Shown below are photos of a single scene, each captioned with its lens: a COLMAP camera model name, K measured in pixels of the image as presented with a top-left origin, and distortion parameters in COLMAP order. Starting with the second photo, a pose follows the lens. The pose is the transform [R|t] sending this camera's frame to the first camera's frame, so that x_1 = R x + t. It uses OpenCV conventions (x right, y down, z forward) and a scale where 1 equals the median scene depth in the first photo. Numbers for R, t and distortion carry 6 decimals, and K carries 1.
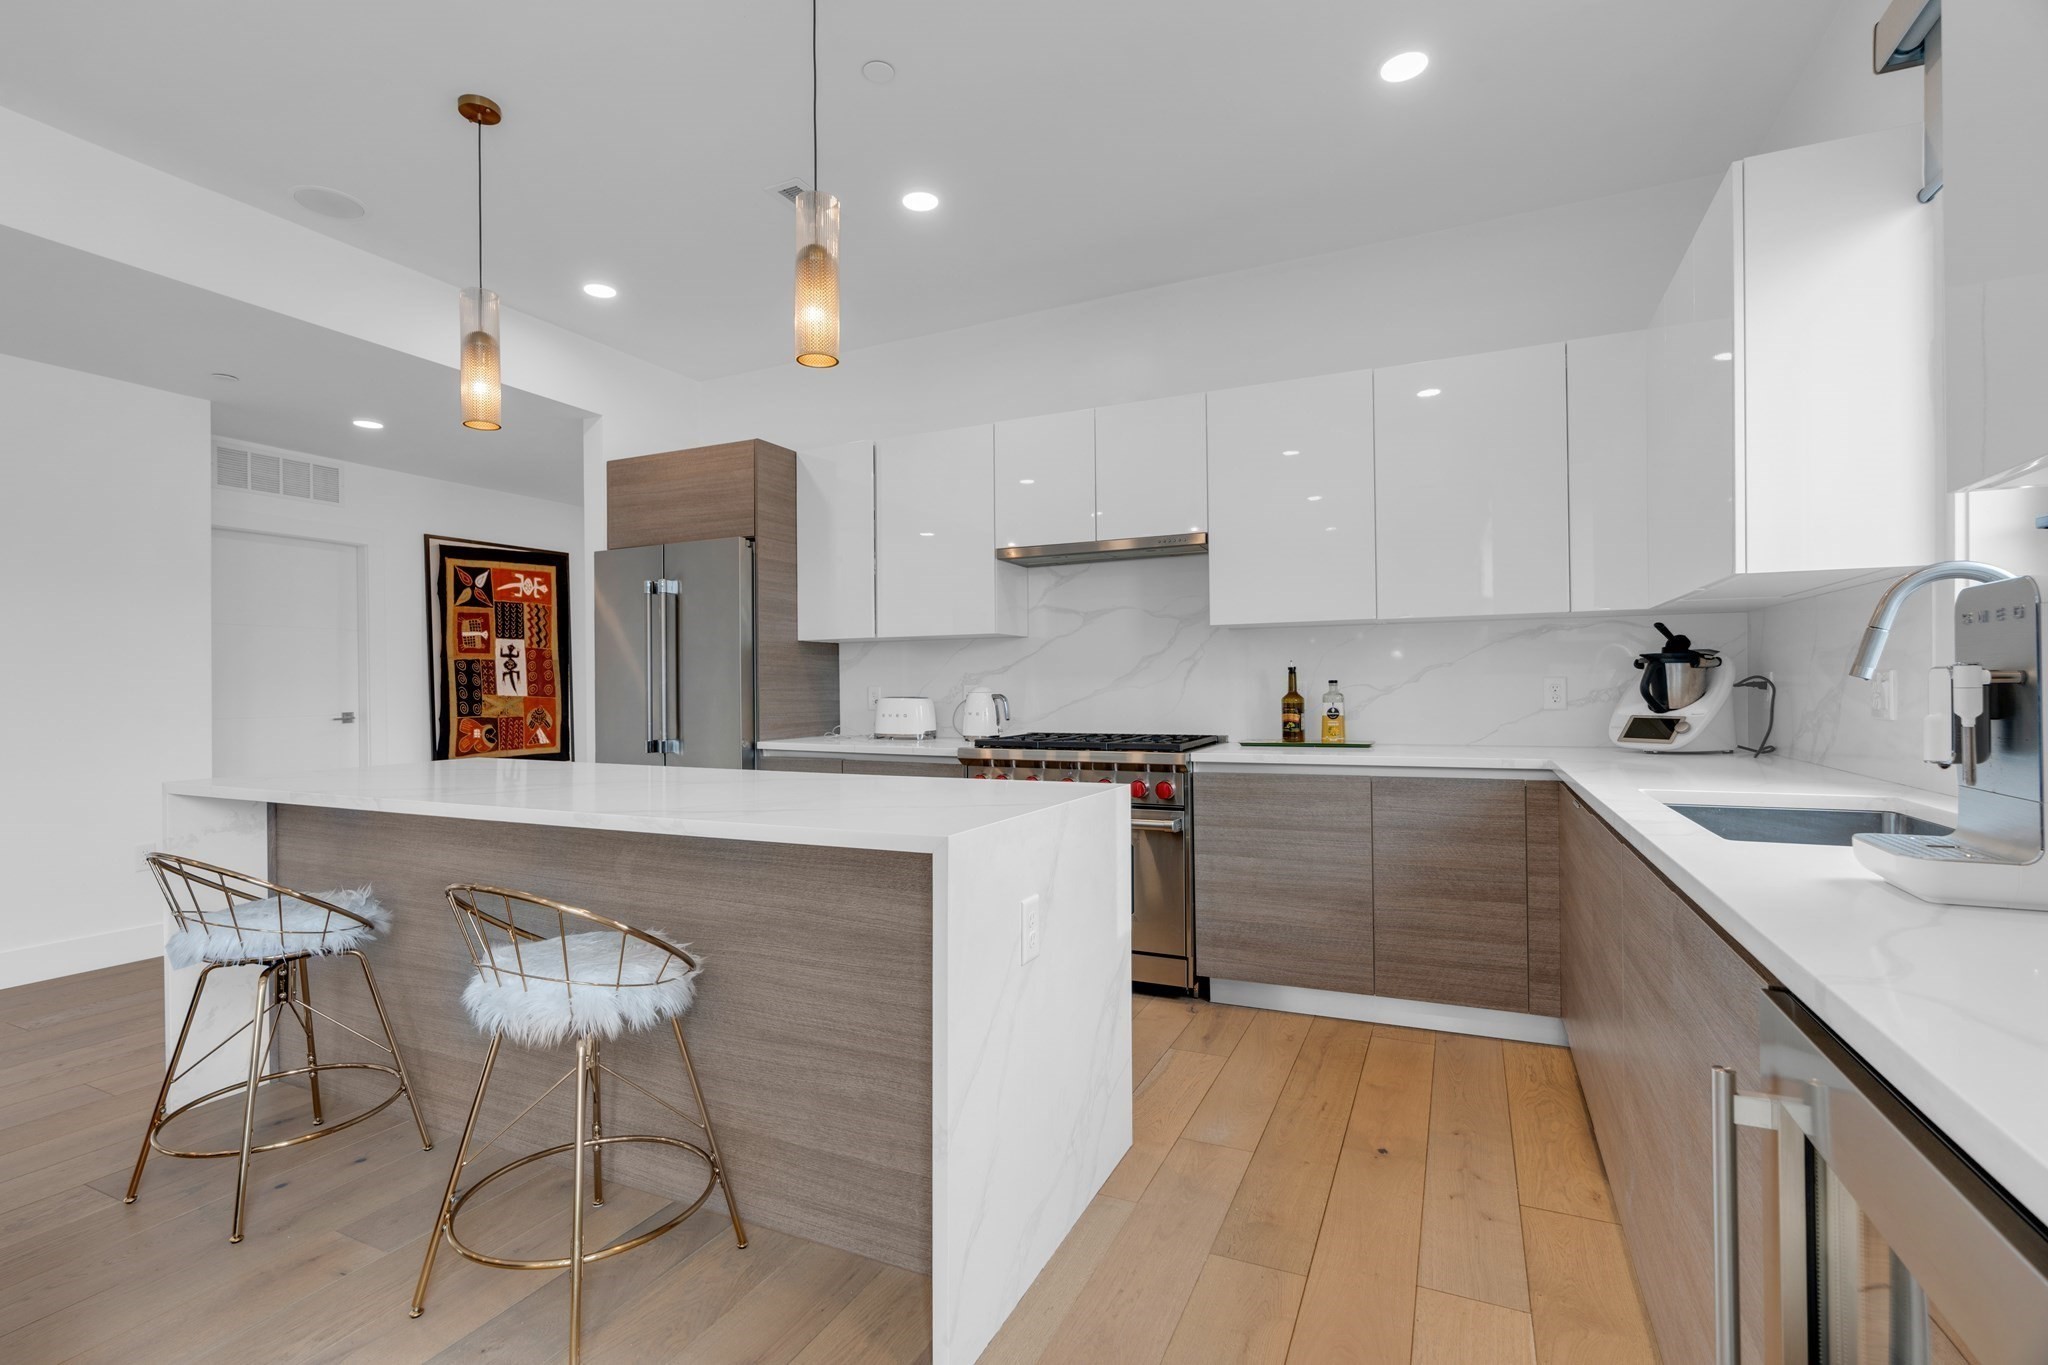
lens RADIAL K [[929.1, 0, 1010.6], [0, 929.1, 693.2], [0, 0, 1]] dist [-0.013078, 0.004984]
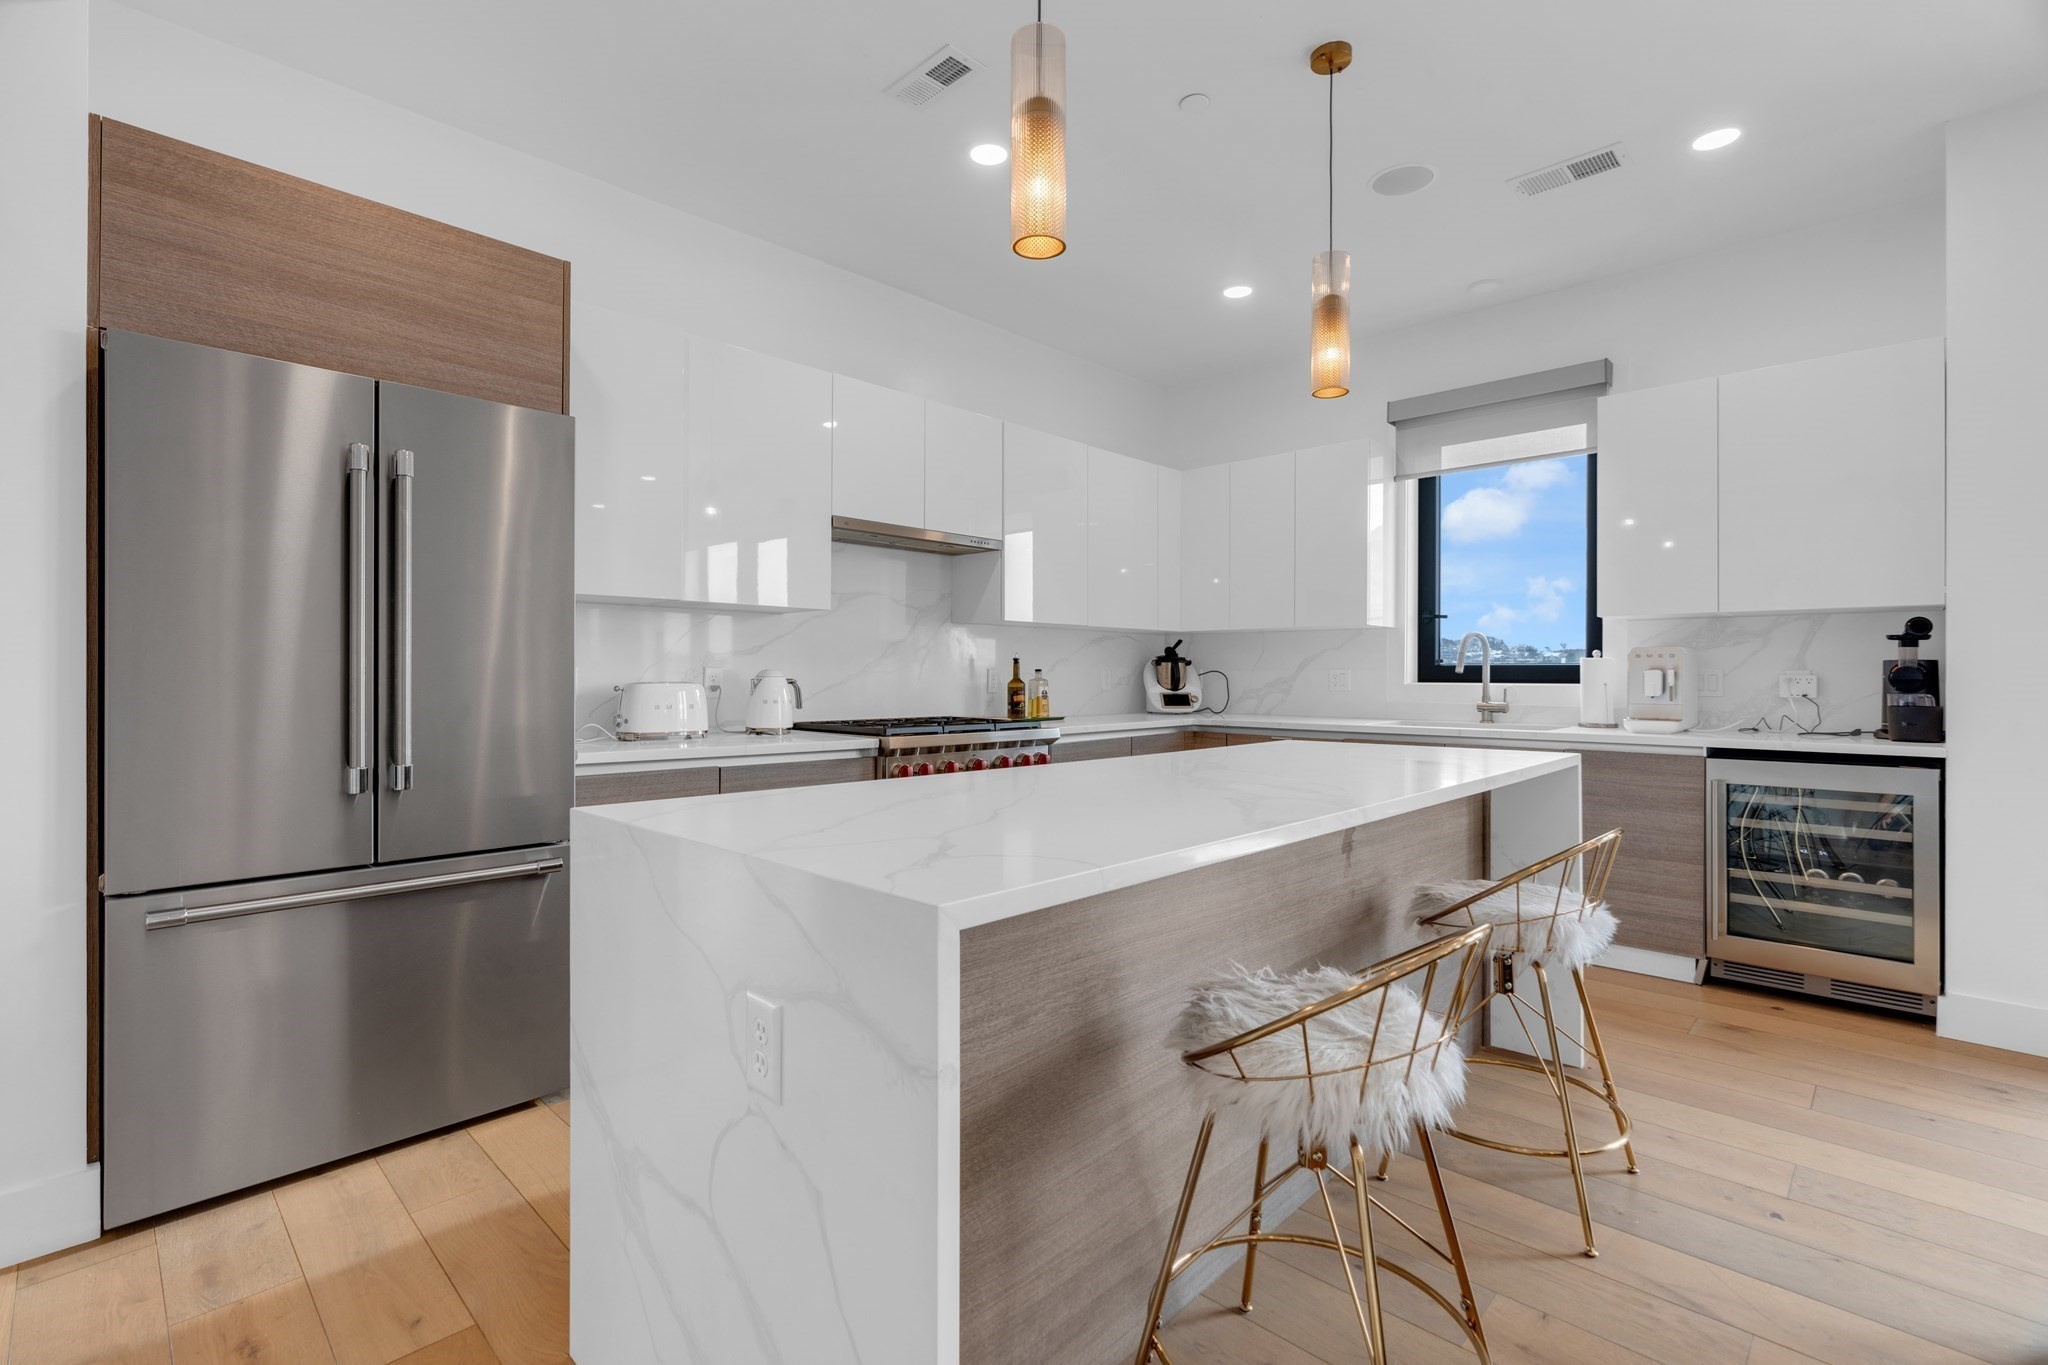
lens RADIAL K [[929.1, 0, 1020.9], [0, 929.1, 674.1], [0, 0, 1]] dist [-0.013078, 0.004984]
pose [[0.318280, 0.012560, 0.947913, -0.908439], [0.002477, 0.999898, -0.014081, 0.011117], [-0.947993, 0.006829, 0.318216, 0.622720]]
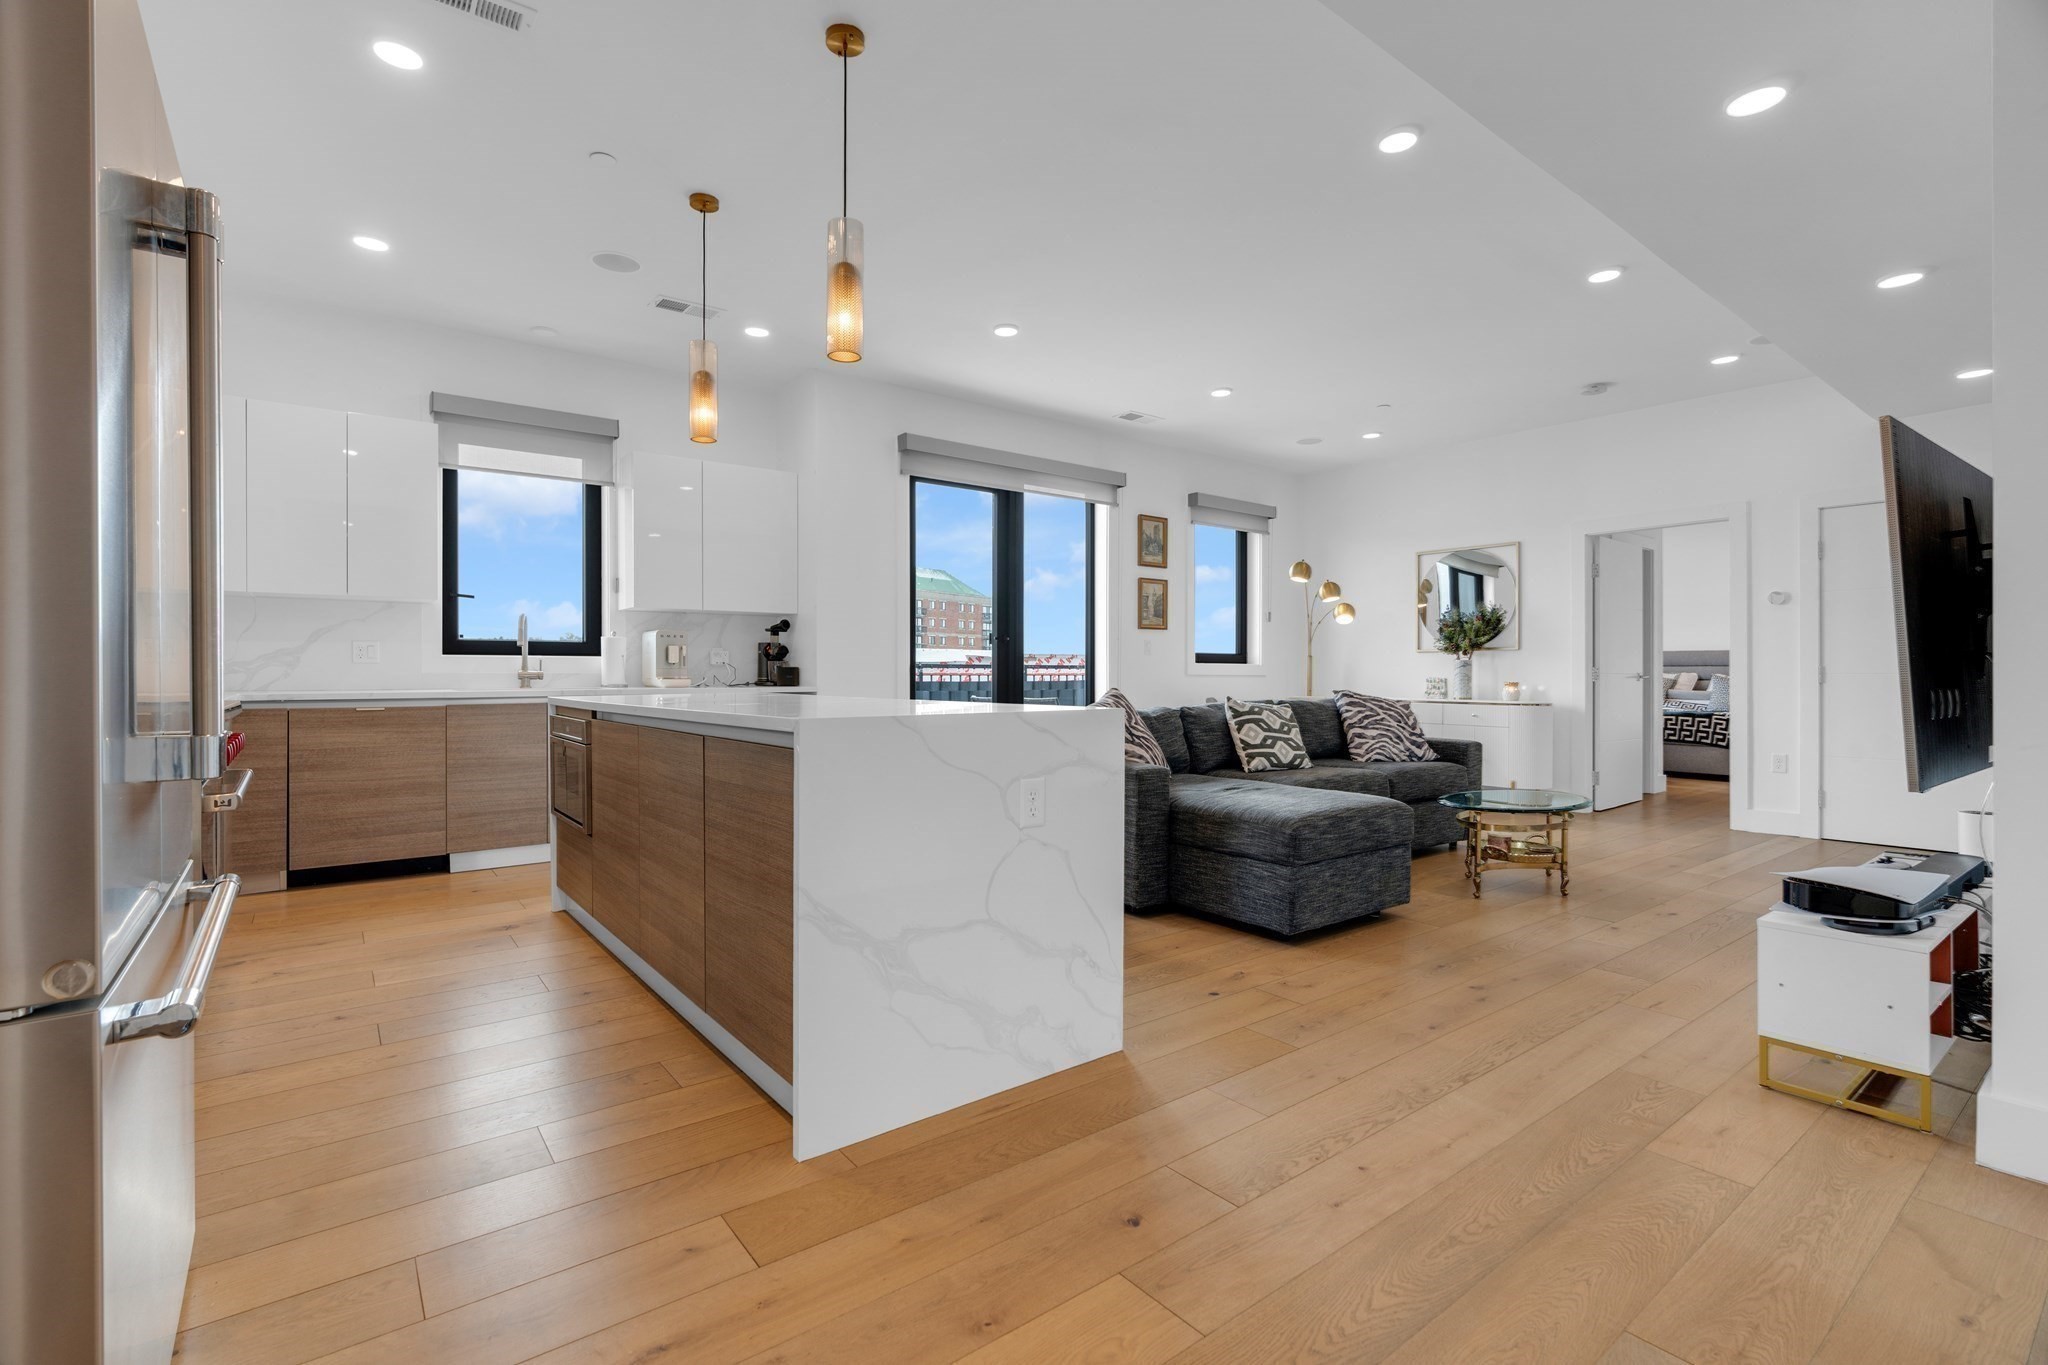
lens RADIAL K [[929.1, 0, 1018.3], [0, 929.1, 677.4], [0, 0, 1]] dist [-0.013078, 0.004984]
pose [[-0.892544, 0.006801, 0.450908, -0.922268], [0.013253, 0.999850, 0.011152, 0.037252], [-0.450765, 0.015930, -0.892501, 1.406497]]
